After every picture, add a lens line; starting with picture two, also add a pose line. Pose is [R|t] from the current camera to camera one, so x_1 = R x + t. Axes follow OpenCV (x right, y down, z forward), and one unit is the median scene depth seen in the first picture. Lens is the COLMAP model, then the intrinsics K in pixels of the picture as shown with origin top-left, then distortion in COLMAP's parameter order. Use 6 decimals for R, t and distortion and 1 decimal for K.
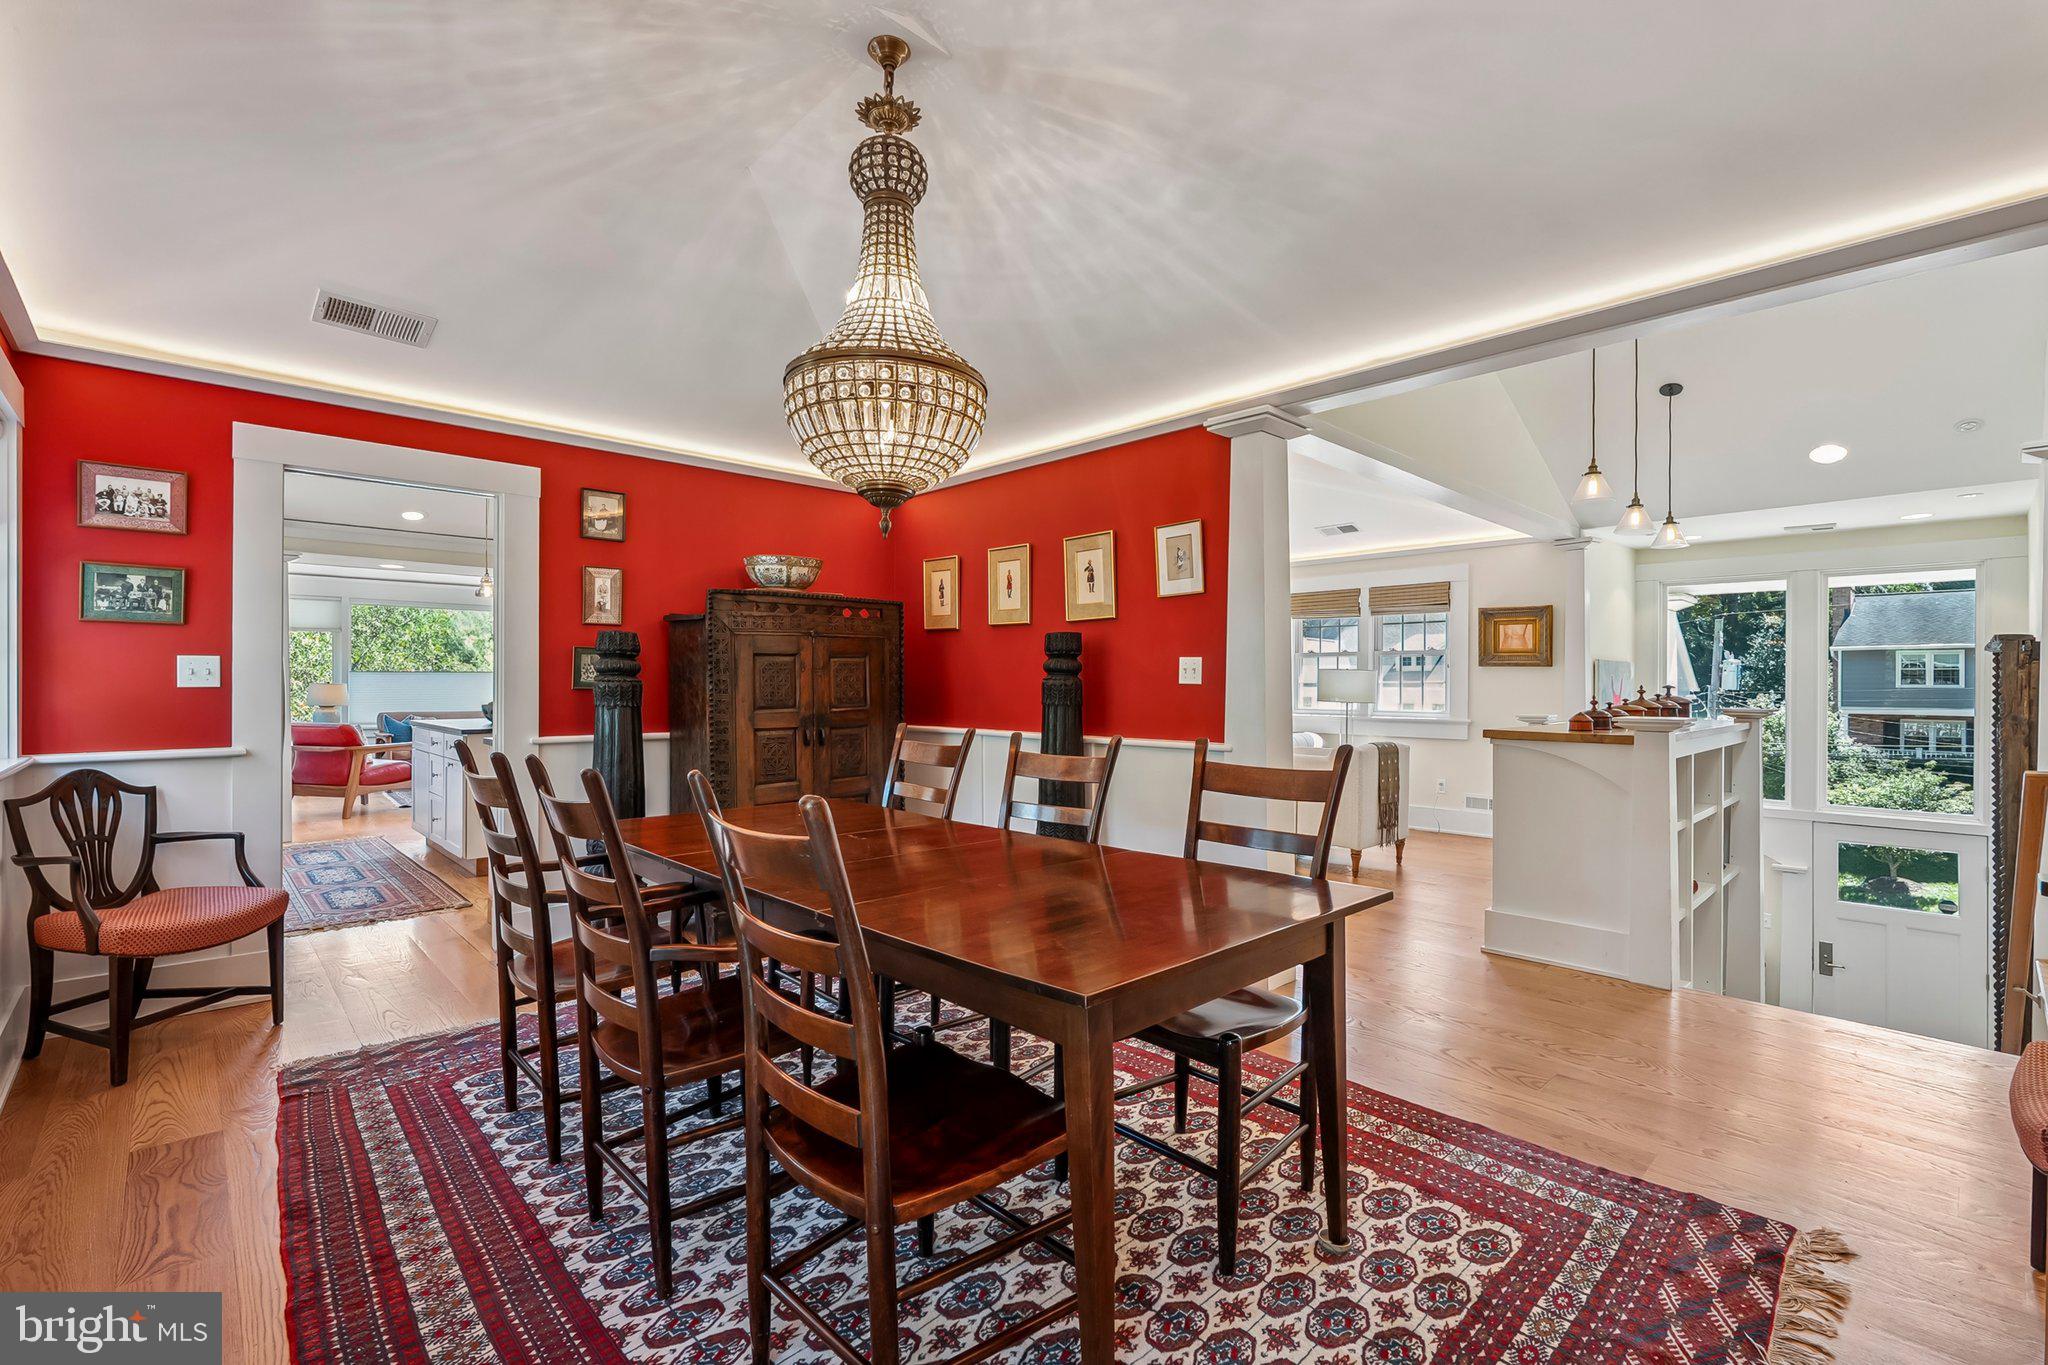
lens RADIAL K [[907.7, 0, 1024.5], [0, 907.7, 667.6], [0, 0, 1]] dist [-0.007164, 0.001290]
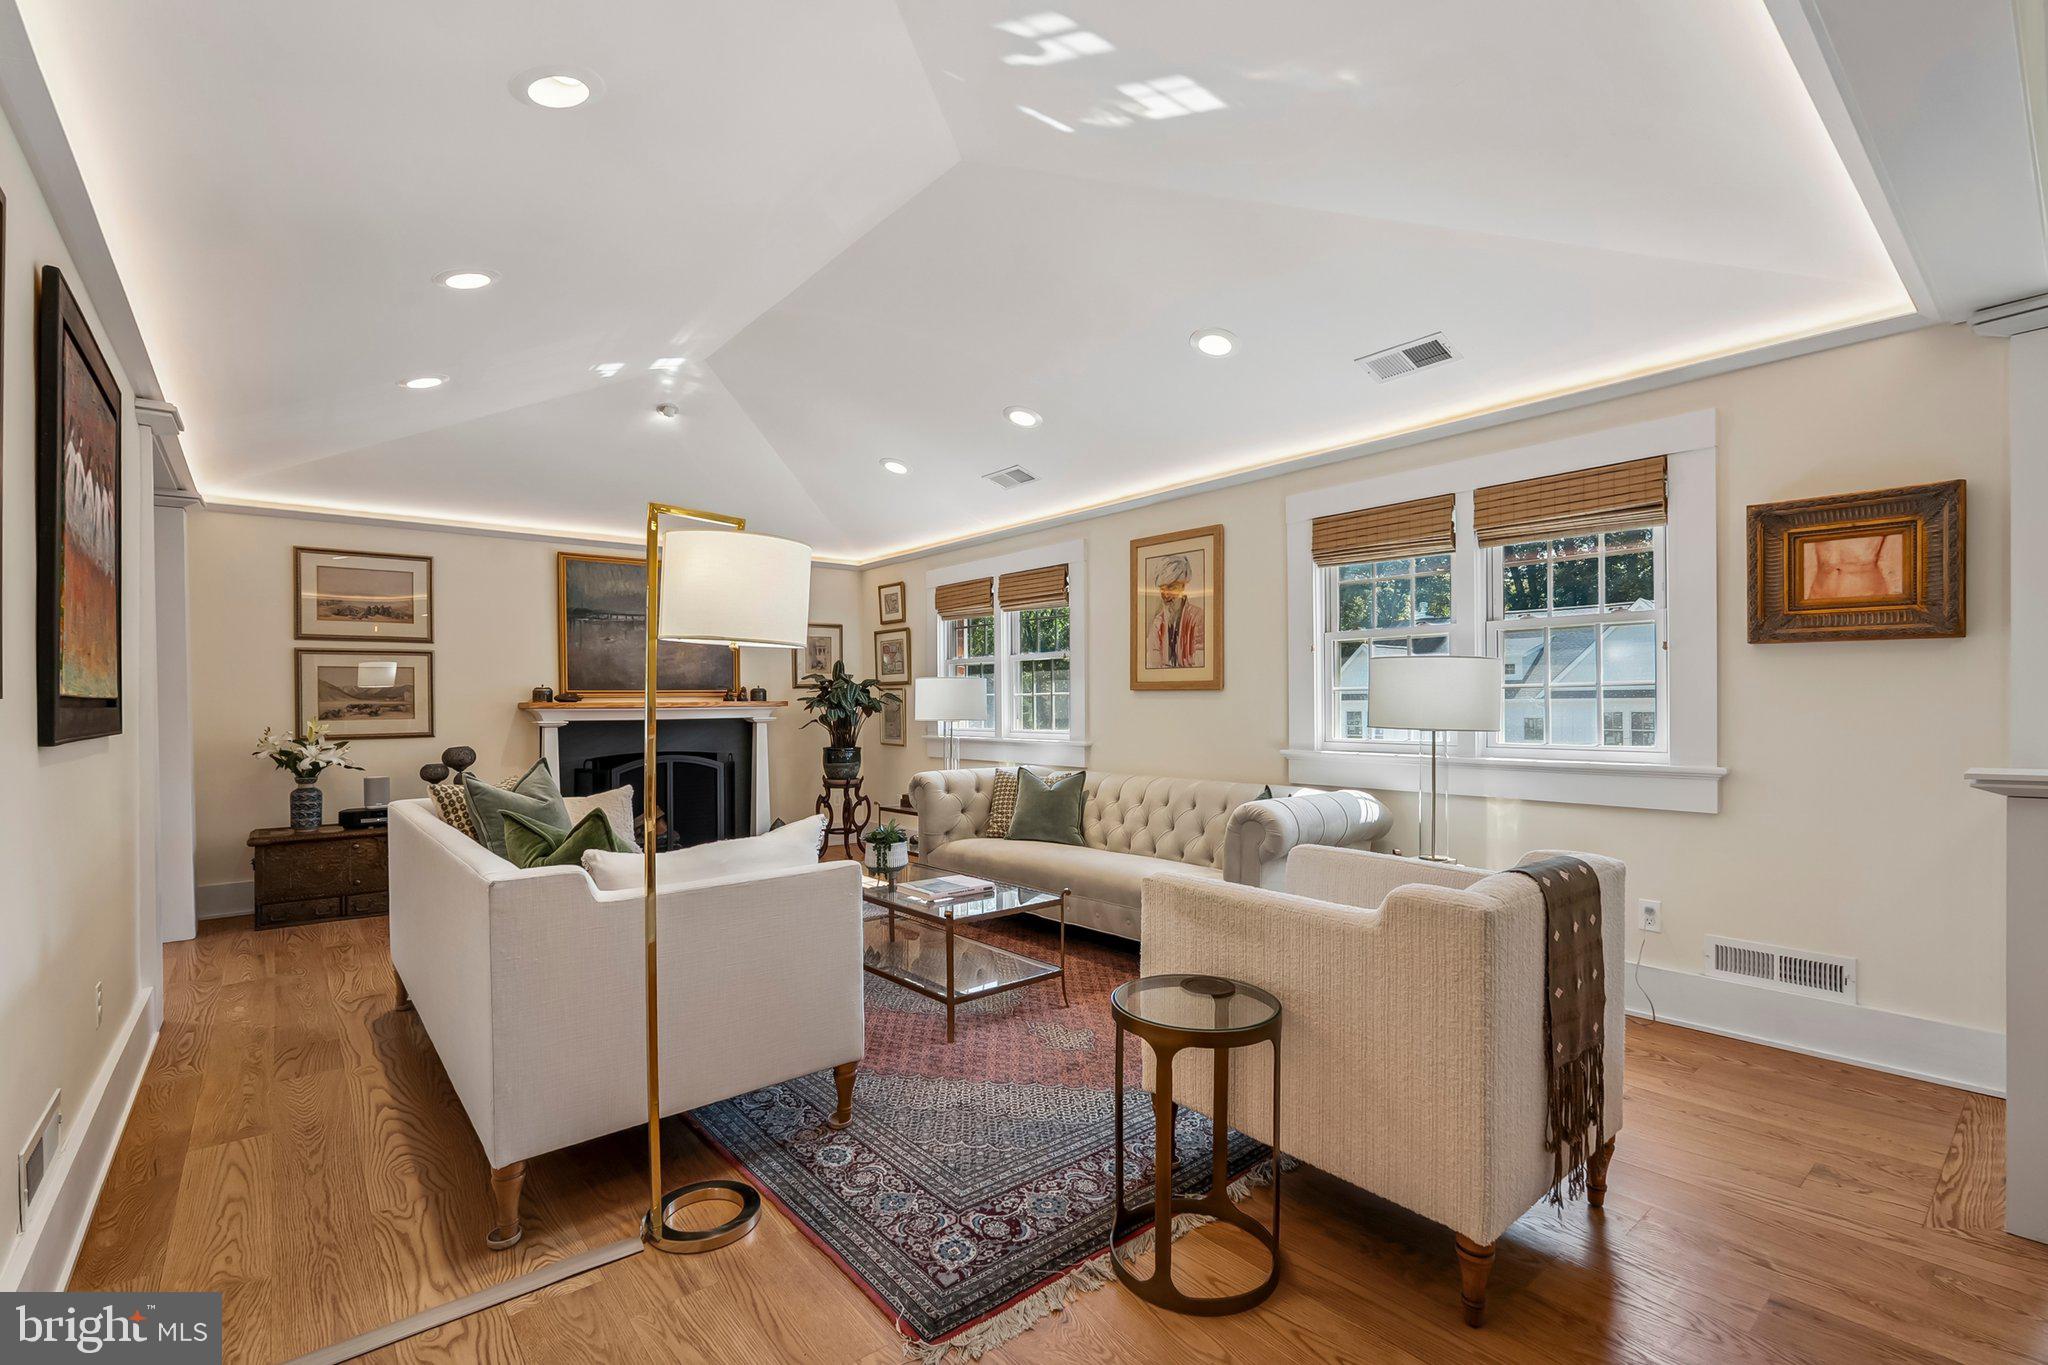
lens RADIAL K [[907.7, 0, 1022.1], [0, 907.7, 700.0], [0, 0, 1]] dist [-0.007164, 0.001290]
pose [[0.997441, -0.012398, -0.070409, 0.182464], [0.013543, 0.999783, 0.015815, 0.013492], [0.070197, -0.016728, 0.997393, 0.528794]]
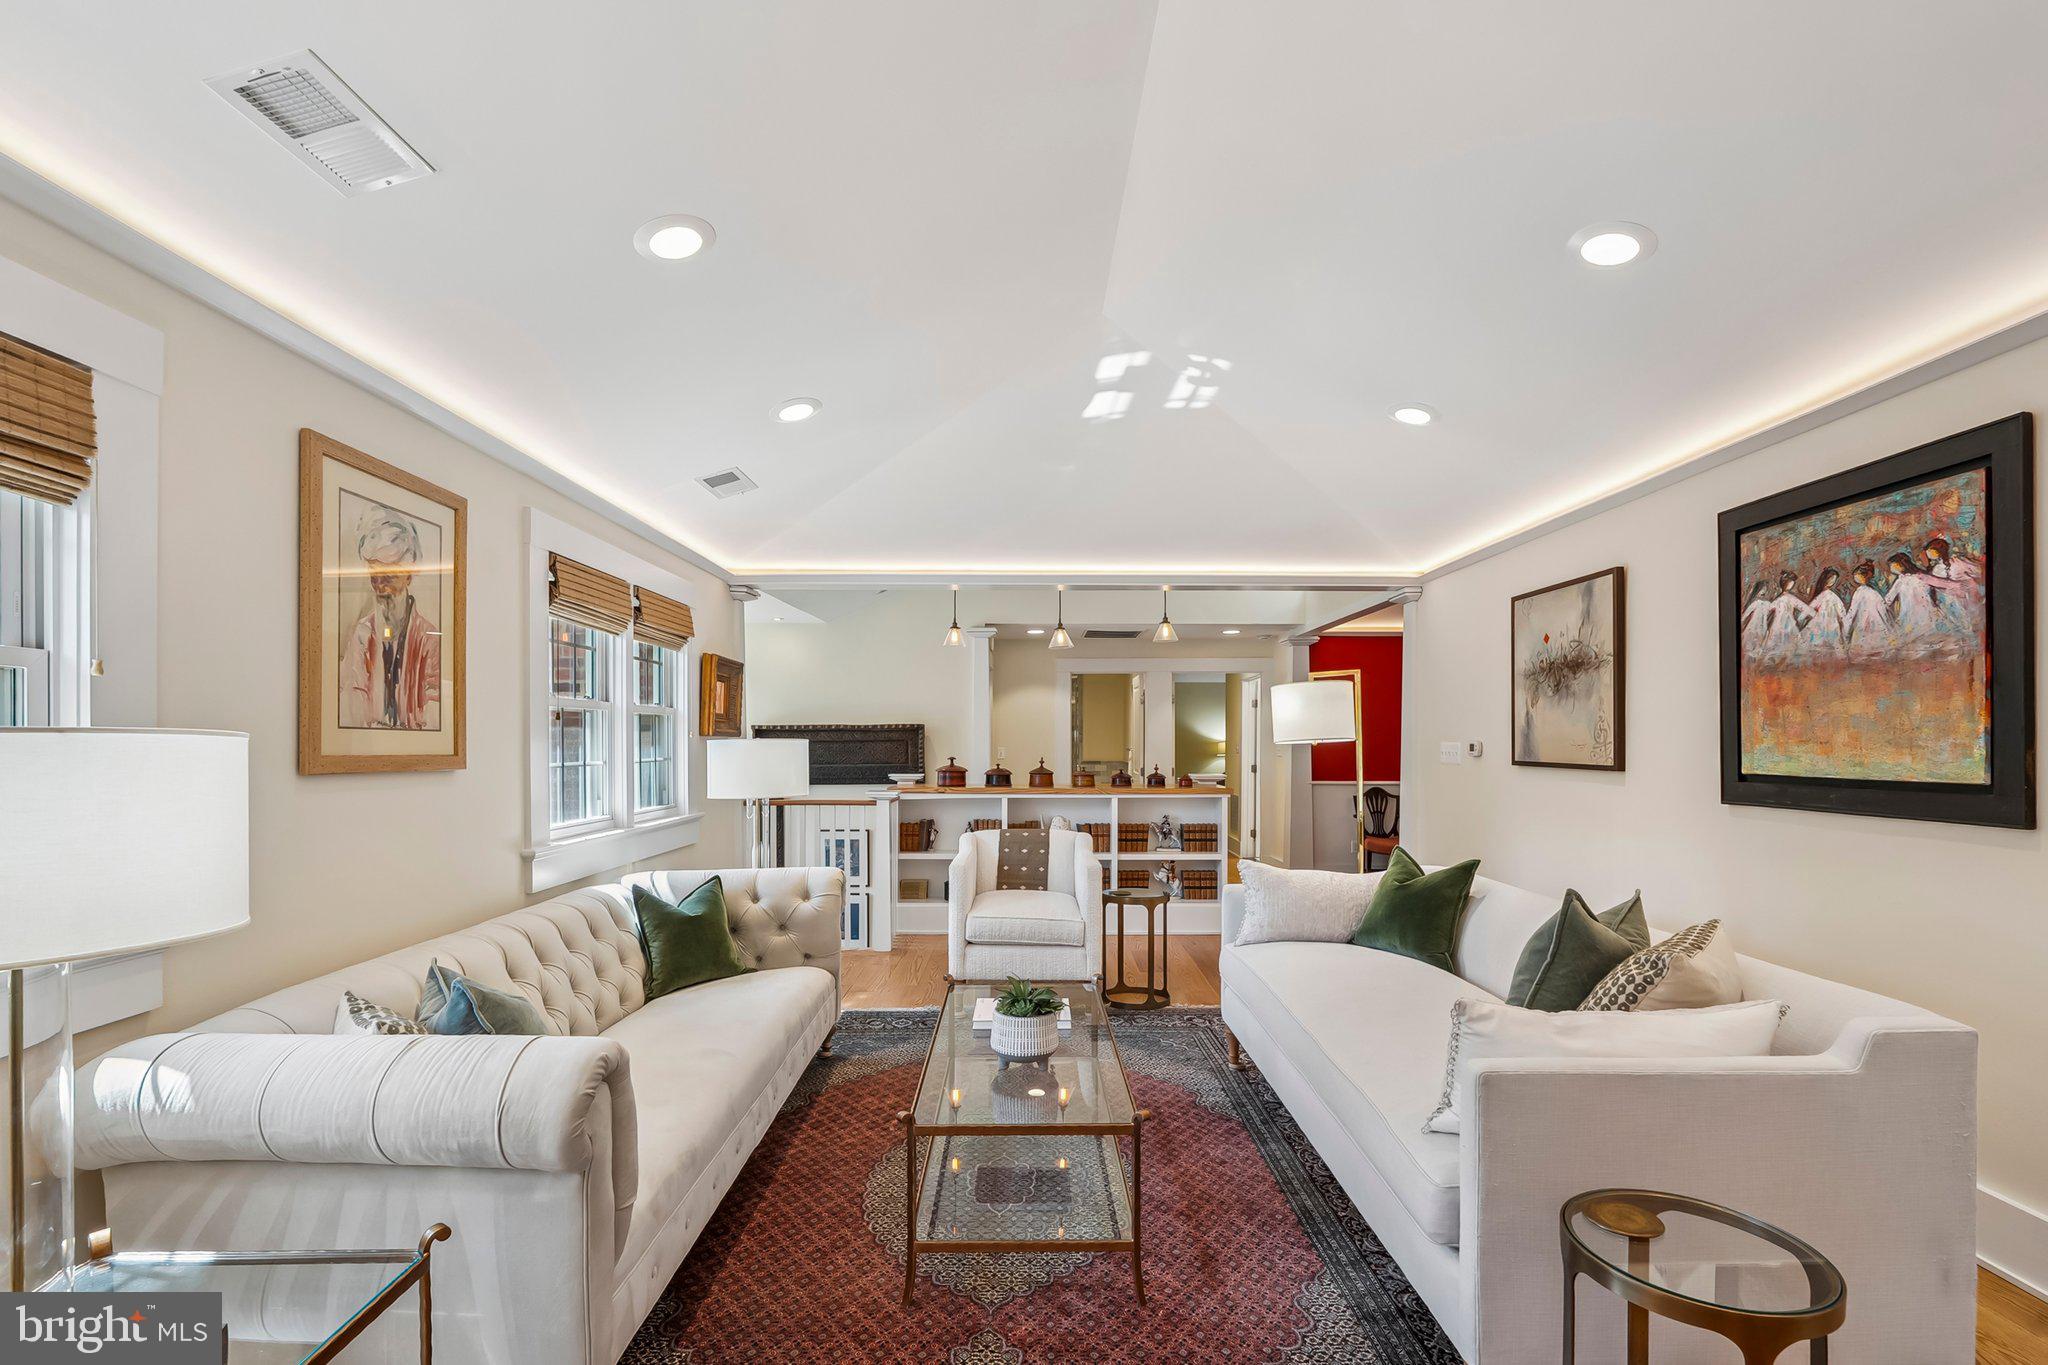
lens RADIAL K [[907.7, 0, 1026.7], [0, 907.7, 735.9], [0, 0, 1]] dist [-0.007164, 0.001290]
pose [[-0.723195, 0.000711, 0.690644, -0.164713], [-0.013094, 0.999806, -0.014741, 0.006195], [-0.690520, -0.019704, -0.723045, 1.291474]]
